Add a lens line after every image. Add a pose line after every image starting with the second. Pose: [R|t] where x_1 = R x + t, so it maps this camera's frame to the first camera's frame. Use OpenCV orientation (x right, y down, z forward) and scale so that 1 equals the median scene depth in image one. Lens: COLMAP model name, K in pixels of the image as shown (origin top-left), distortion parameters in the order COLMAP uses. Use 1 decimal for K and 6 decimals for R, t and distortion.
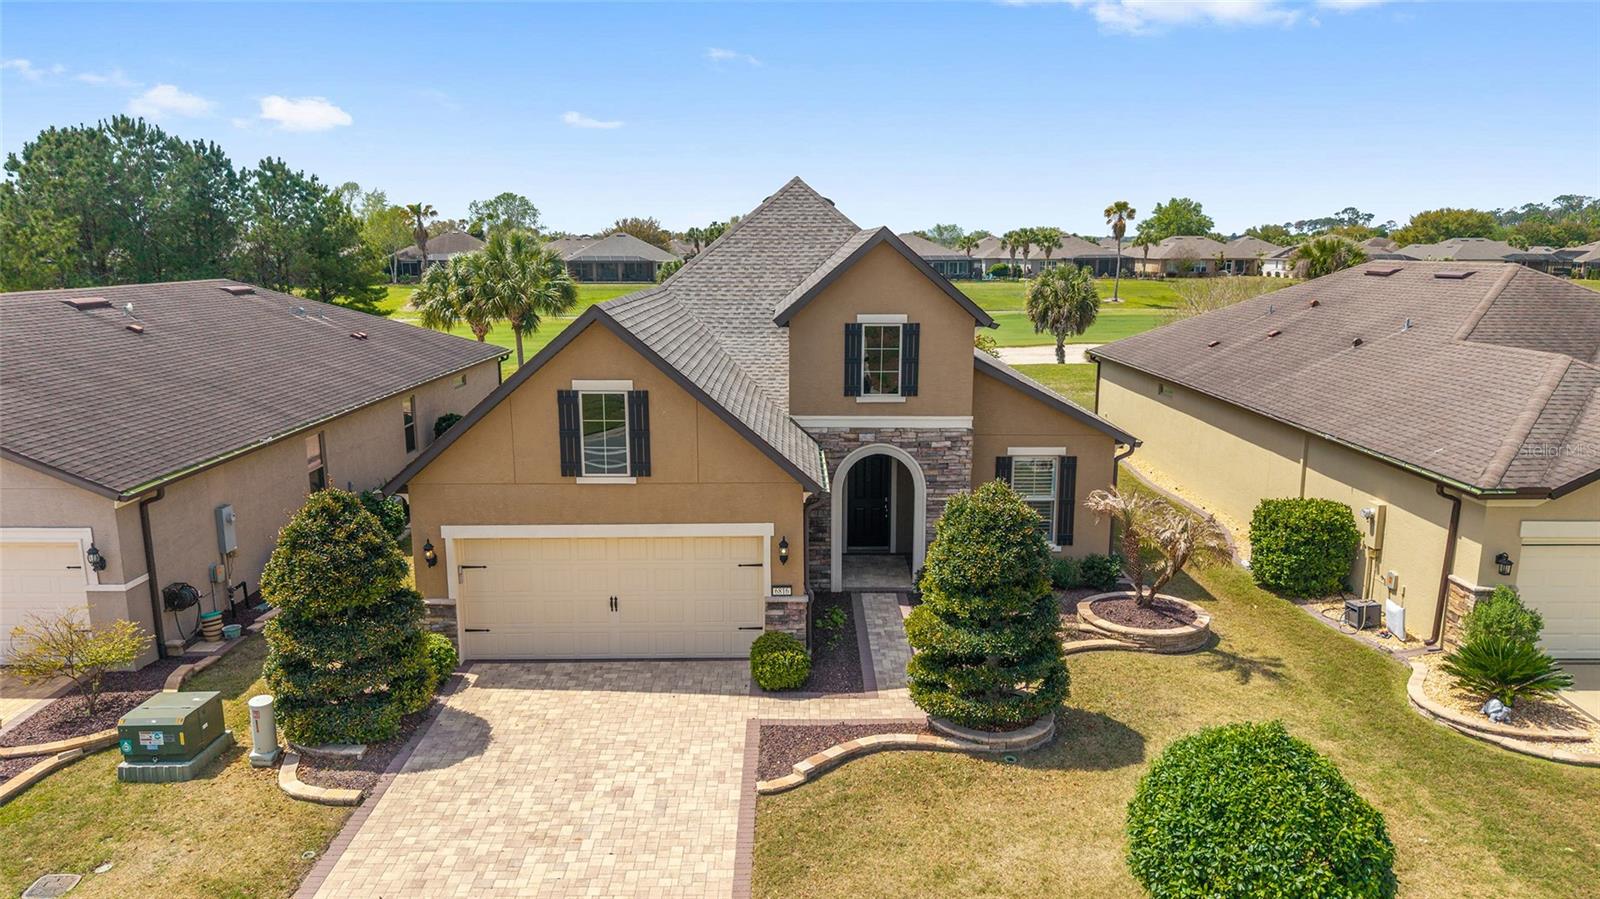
lens RADIAL K [[1087.4, 0, 800.0], [0, 1087.4, 449.5], [0, 0, 1]] dist [-0.000379, -0.002274]
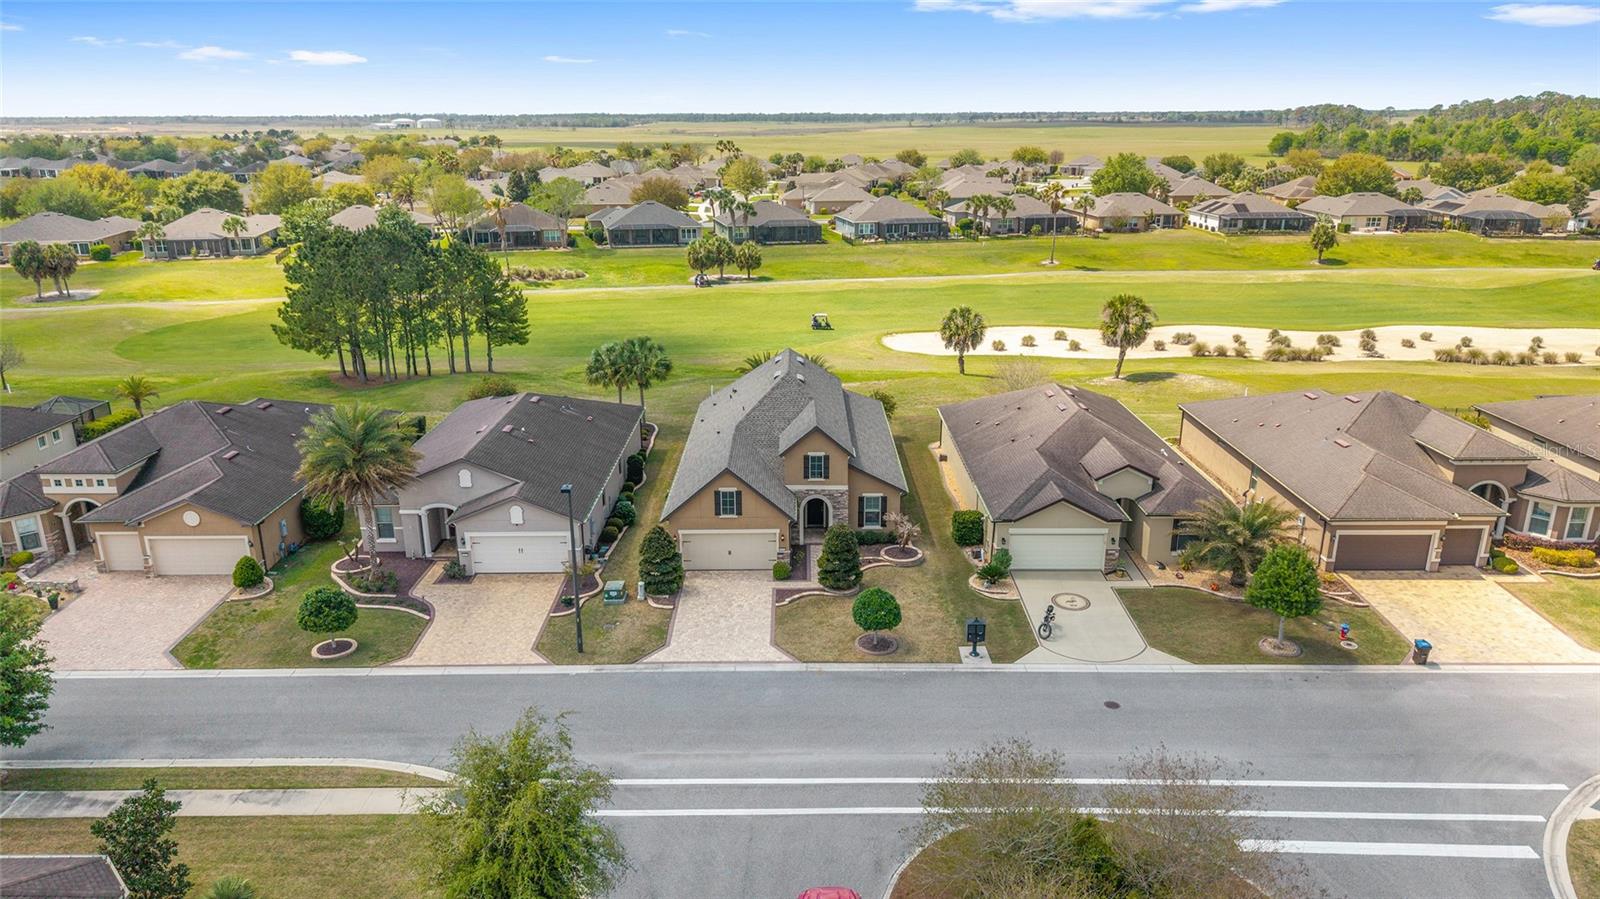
lens RADIAL K [[1087.4, 0, 800.0], [0, 1087.4, 449.5], [0, 0, 1]] dist [-0.000379, -0.002274]
pose [[0.999995, -0.002339, -0.002176, 0.039785], [0.002561, 0.994075, 0.108667, -0.465972], [0.001909, -0.108672, 0.994076, -1.970936]]
